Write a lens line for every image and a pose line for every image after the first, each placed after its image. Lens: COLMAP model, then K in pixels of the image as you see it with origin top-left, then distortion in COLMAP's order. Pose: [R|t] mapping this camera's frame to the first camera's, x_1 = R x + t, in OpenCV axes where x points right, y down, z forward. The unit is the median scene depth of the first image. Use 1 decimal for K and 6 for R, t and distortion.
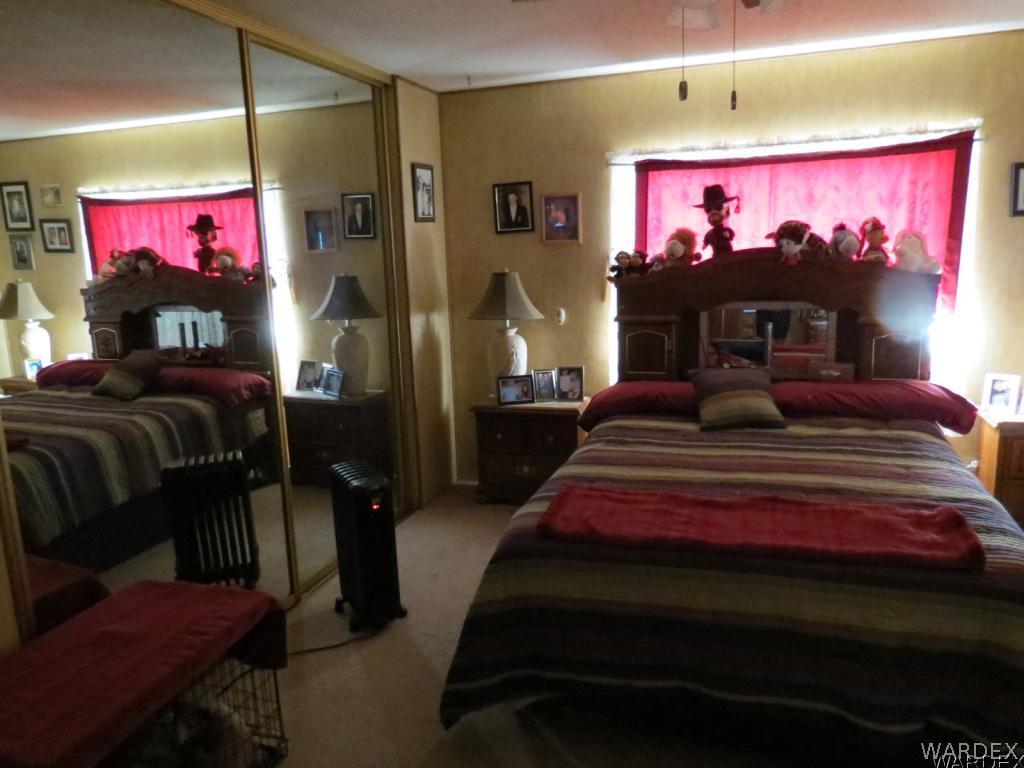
lens RADIAL K [[728.3, 0, 515.7], [0, 728.3, 386.7], [0, 0, 1]] dist [-0.029976, 0.009119]
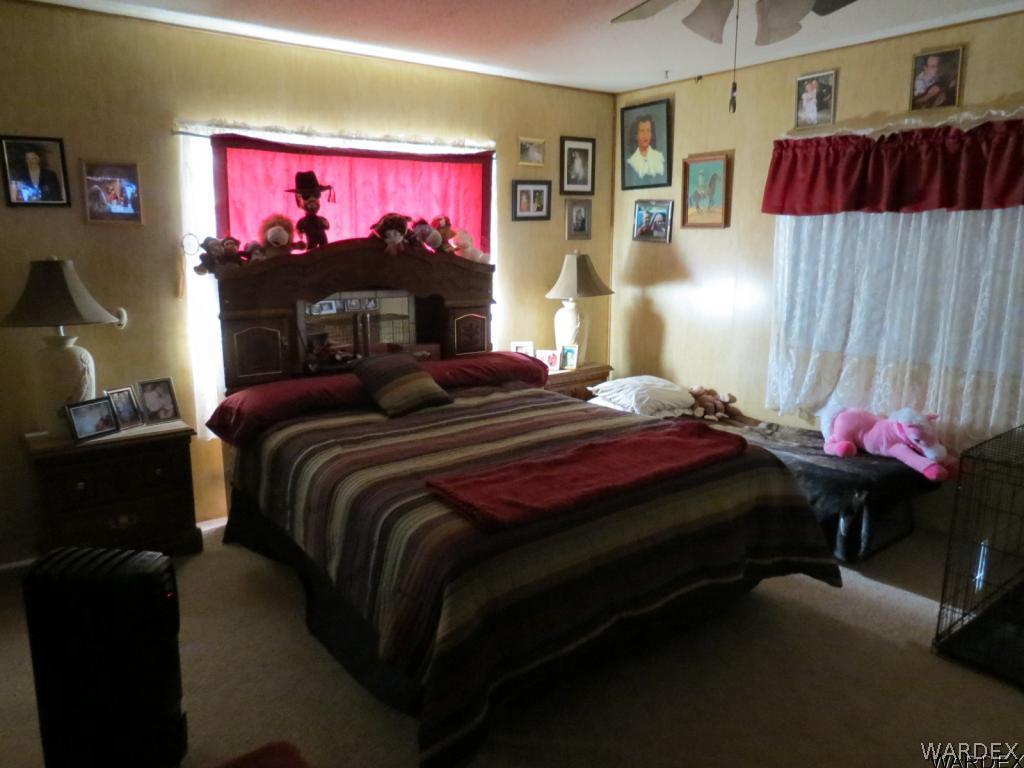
lens RADIAL K [[728.3, 0, 515.7], [0, 728.3, 386.7], [0, 0, 1]] dist [-0.029976, 0.009119]
pose [[0.555791, -0.125867, 0.821738, -0.421739], [0.133506, 0.989156, 0.061213, -0.018414], [-0.820532, 0.075686, 0.566568, 0.265104]]
